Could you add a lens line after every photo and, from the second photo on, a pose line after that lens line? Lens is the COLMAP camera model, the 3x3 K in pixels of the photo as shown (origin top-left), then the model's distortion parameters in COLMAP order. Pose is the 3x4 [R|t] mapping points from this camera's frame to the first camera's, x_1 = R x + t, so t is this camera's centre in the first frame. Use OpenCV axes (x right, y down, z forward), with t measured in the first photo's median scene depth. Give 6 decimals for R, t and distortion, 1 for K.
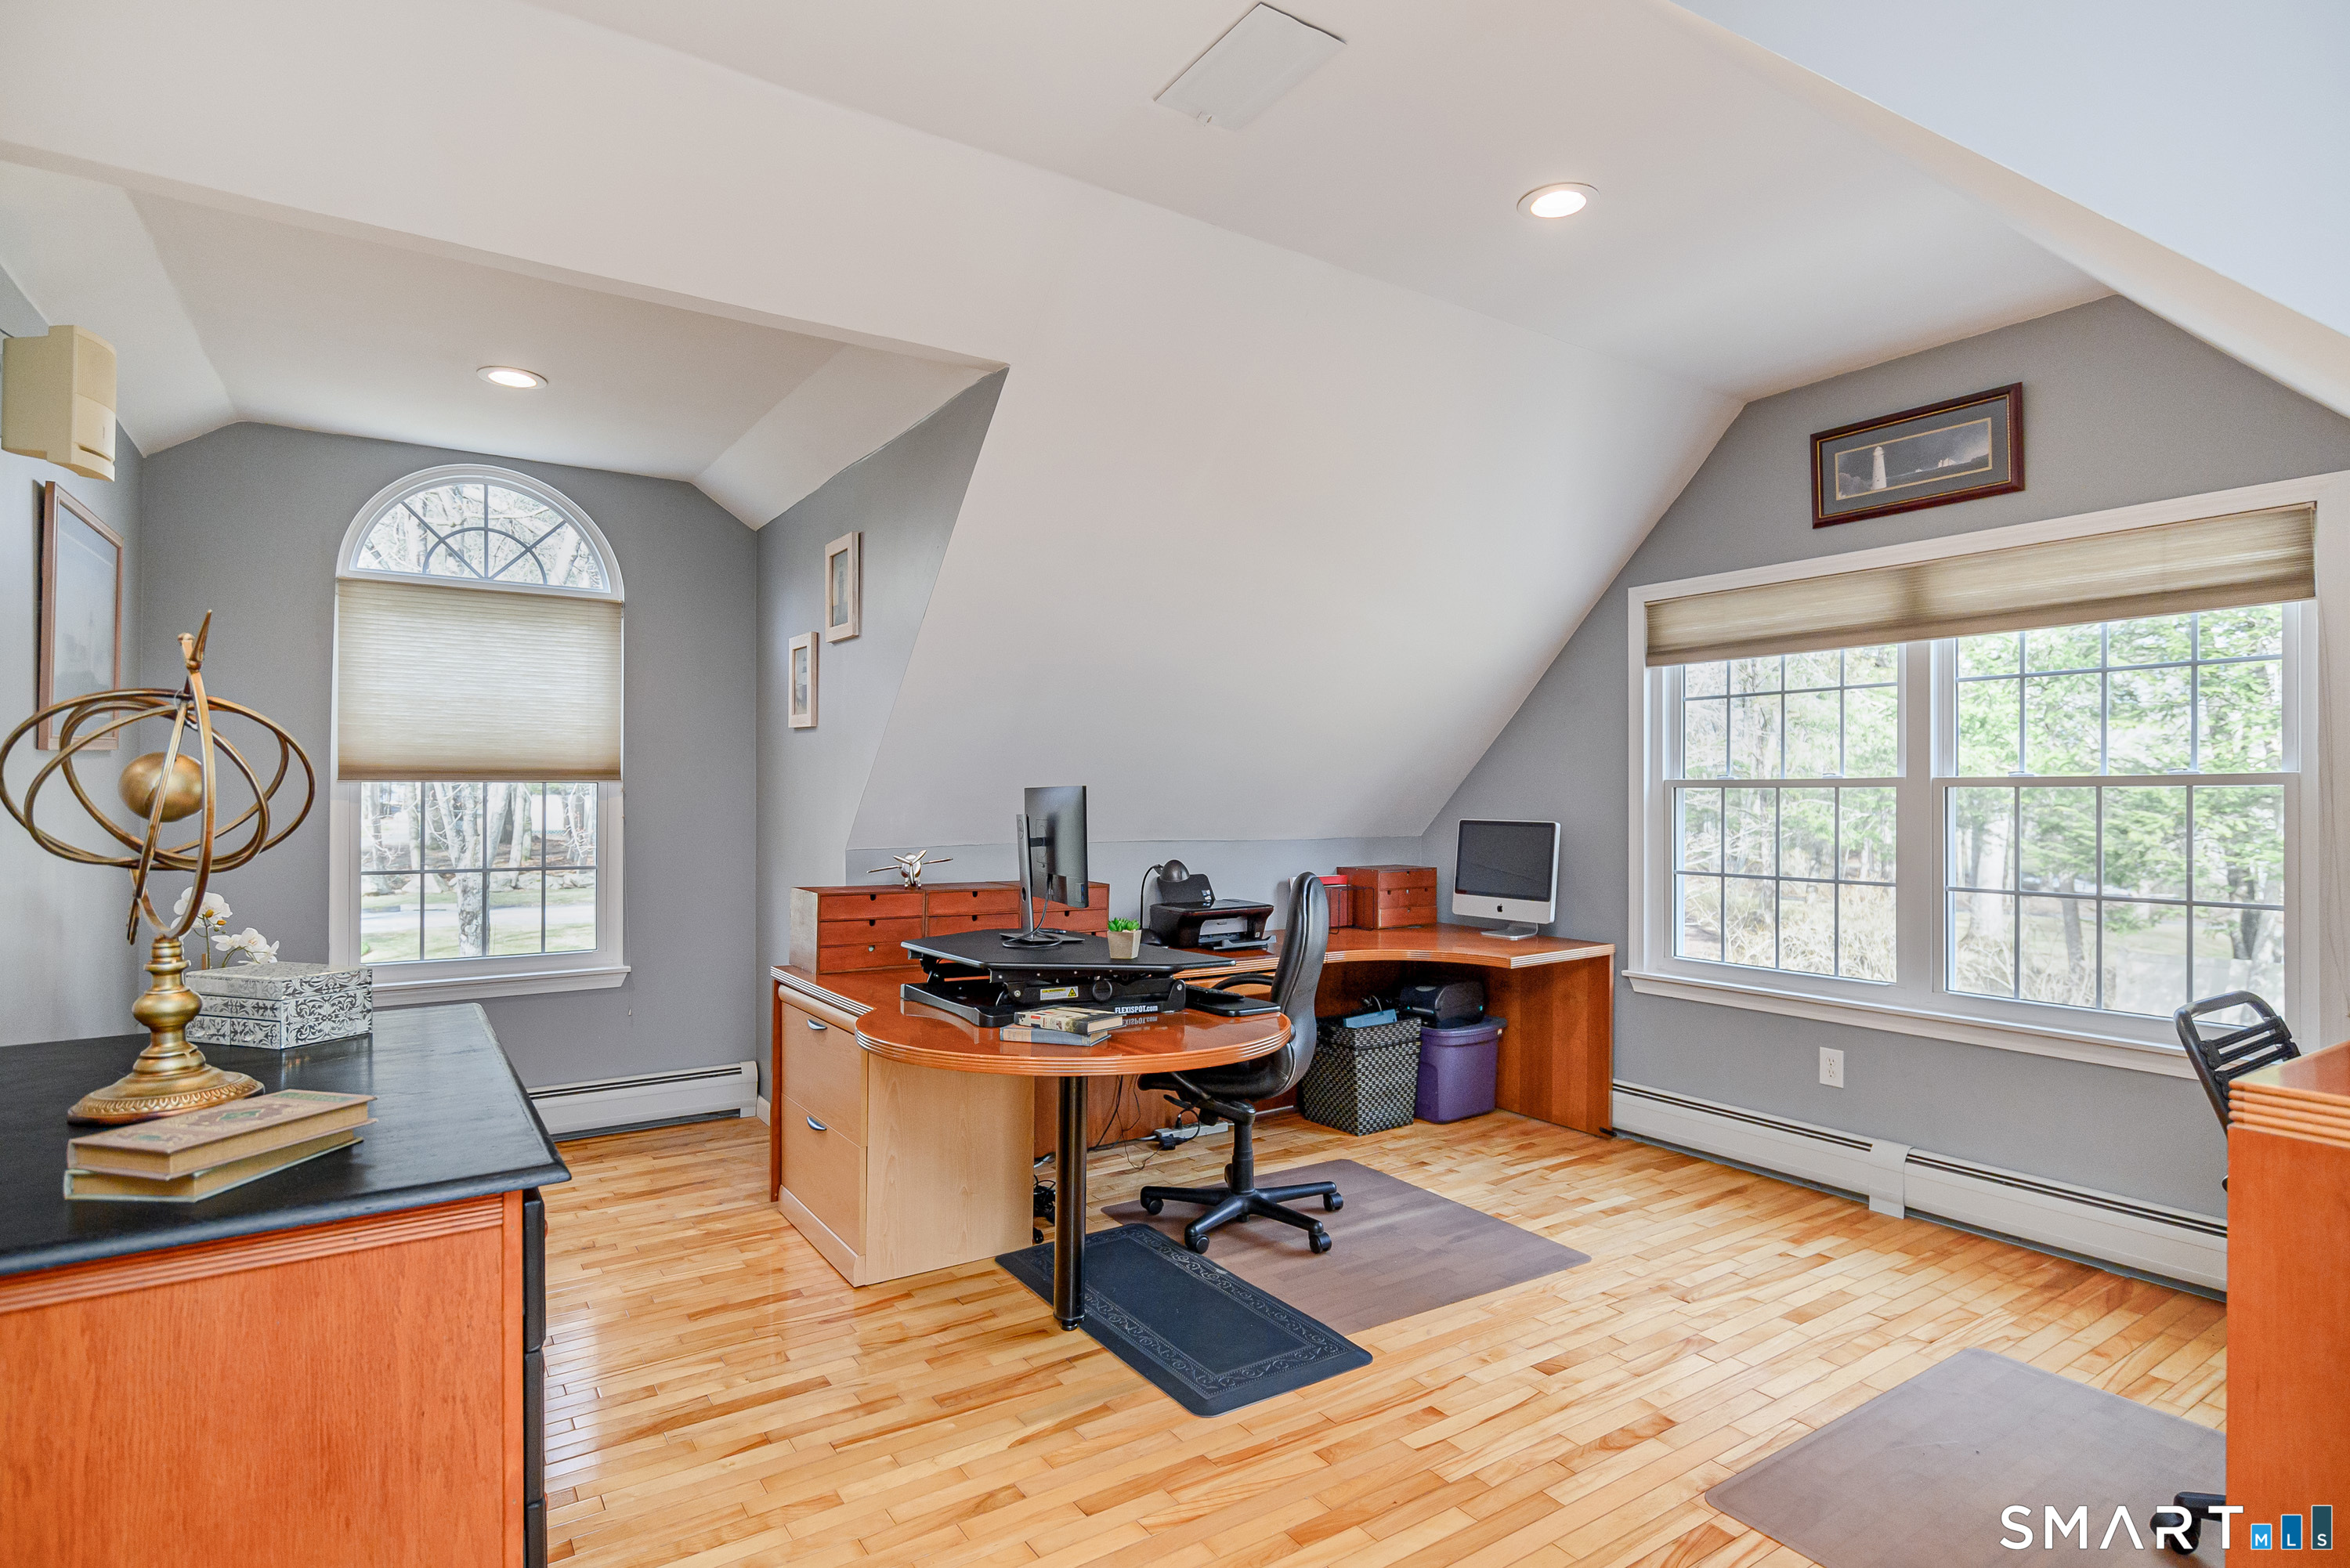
lens RADIAL K [[1195.4, 0, 1172.3], [0, 1195.4, 780.5], [0, 0, 1]] dist [-0.003581, 0.002917]
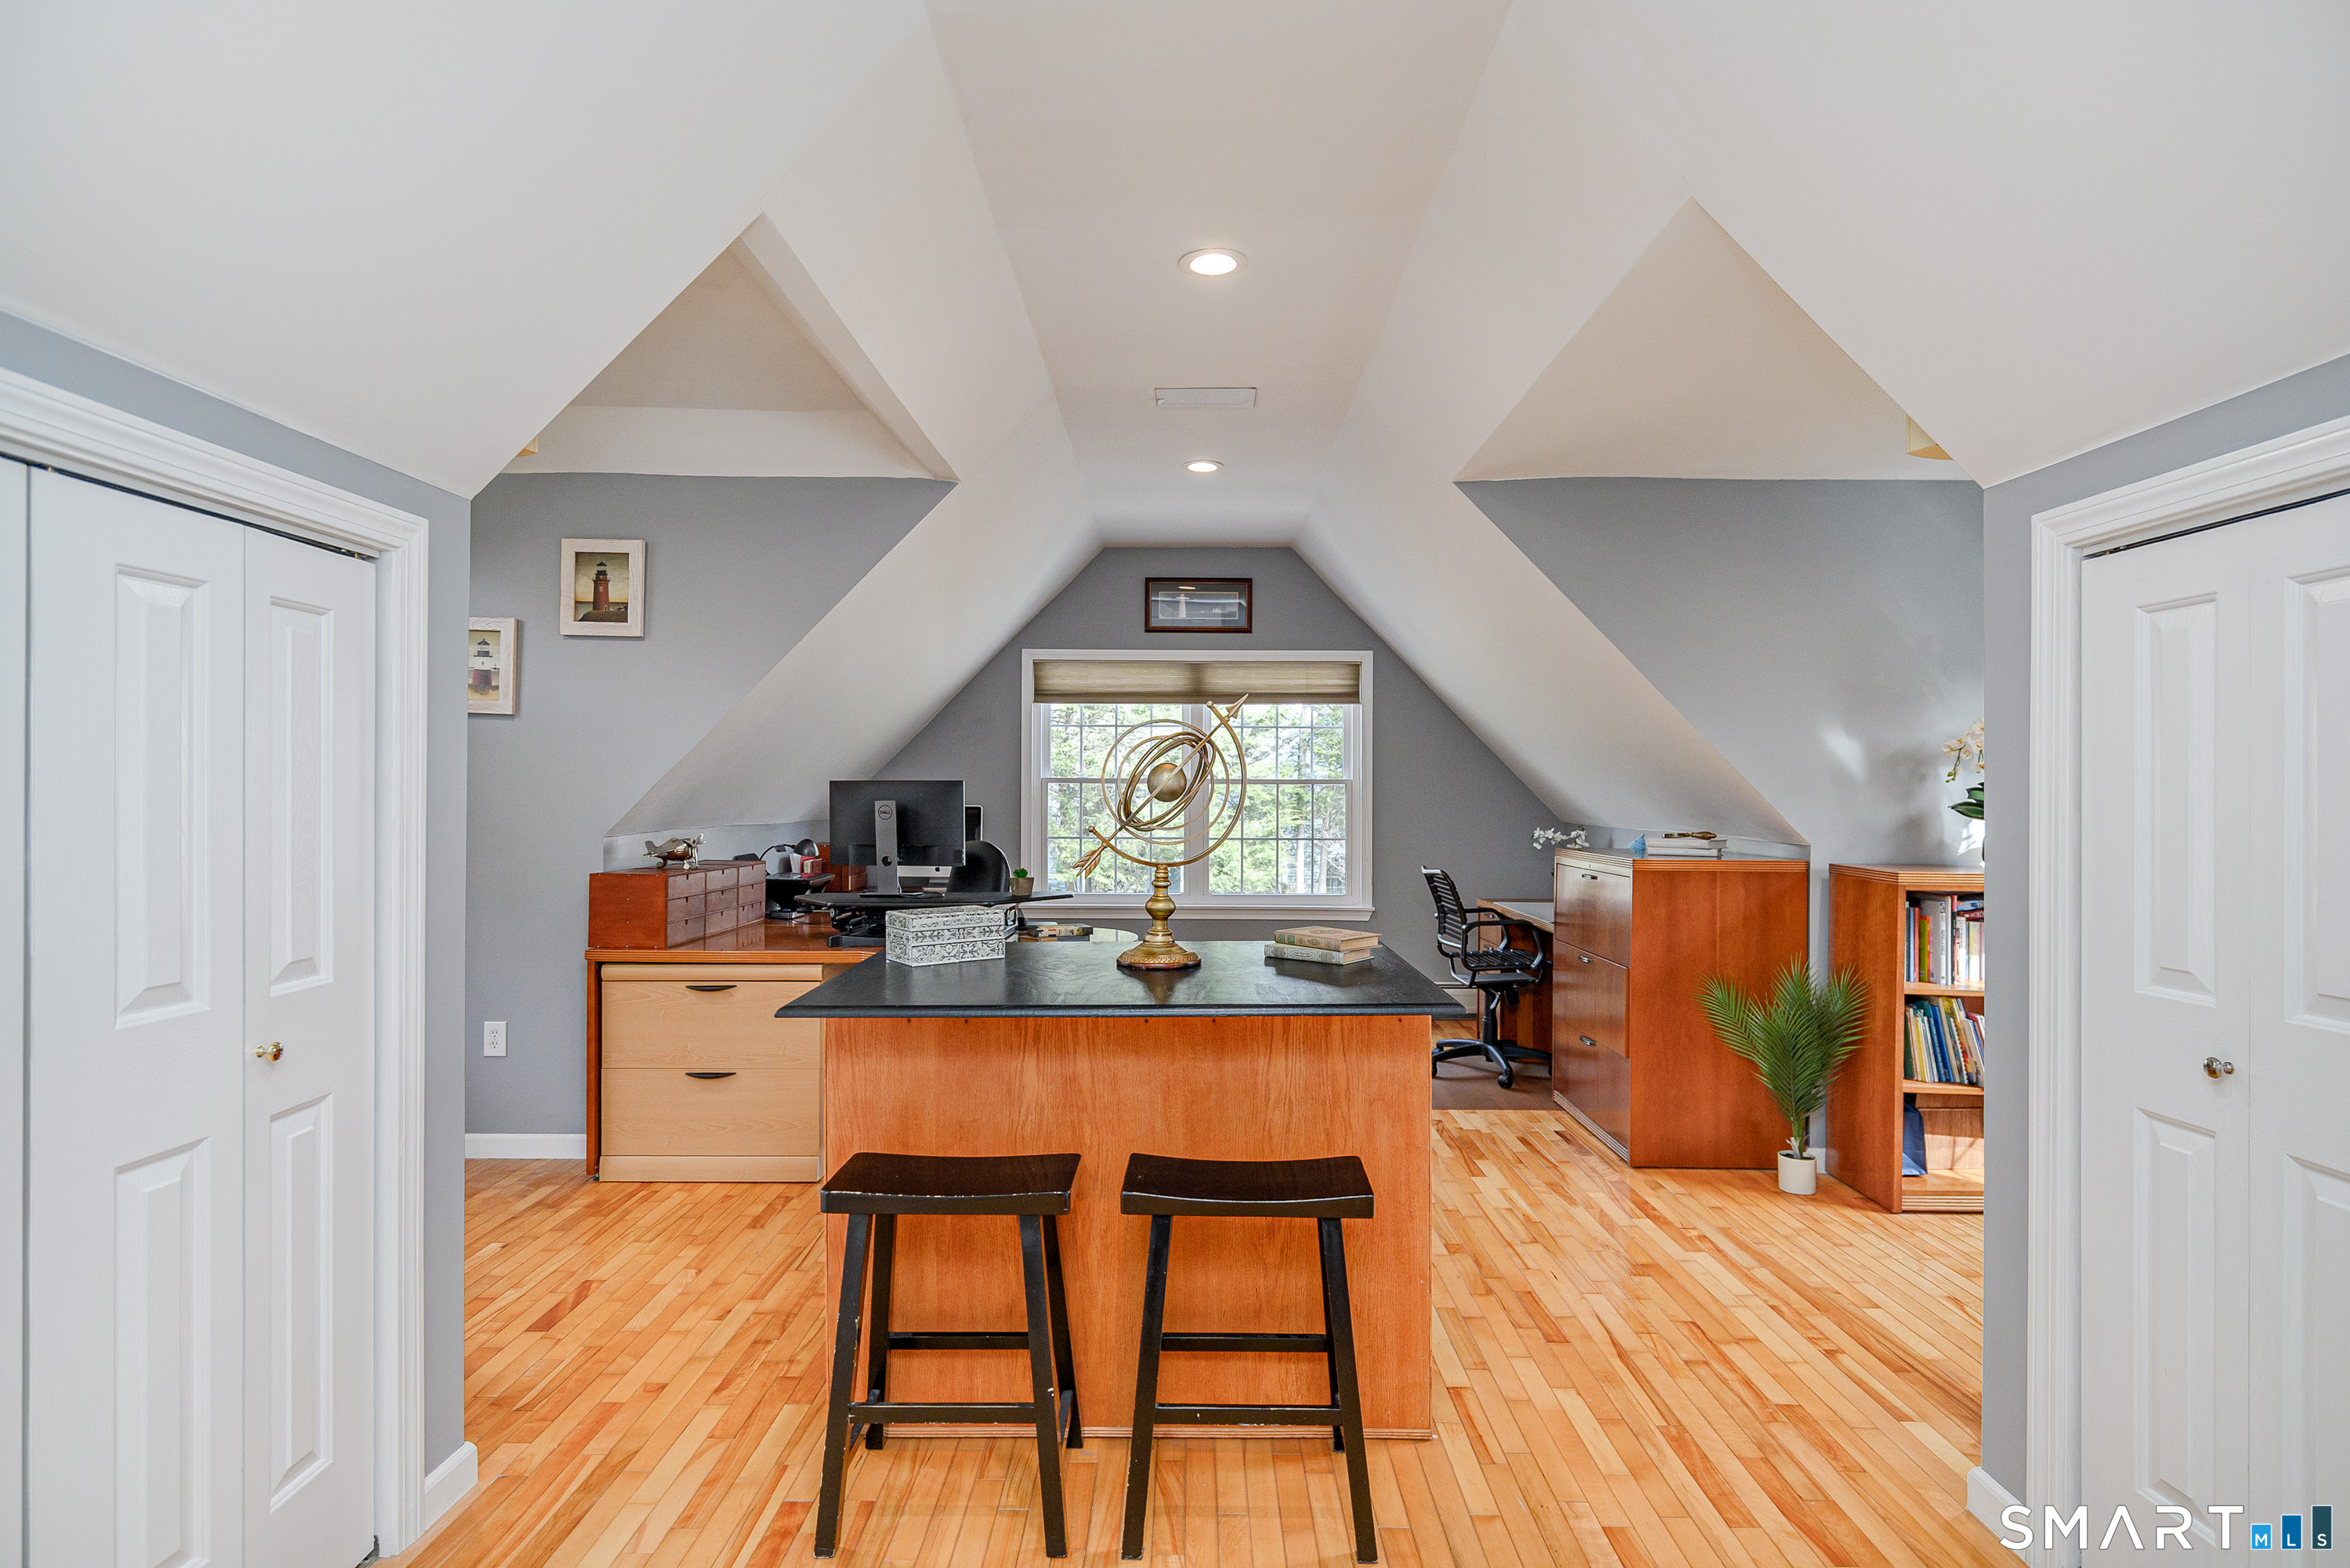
lens RADIAL K [[1195.4, 0, 1179.7], [0, 1195.4, 793.5], [0, 0, 1]] dist [-0.003581, 0.002917]
pose [[0.554125, 0.000372, 0.832433, -0.917722], [-0.015265, 0.999836, 0.009715, 0.002684], [-0.832293, -0.018090, 0.554040, 0.004870]]
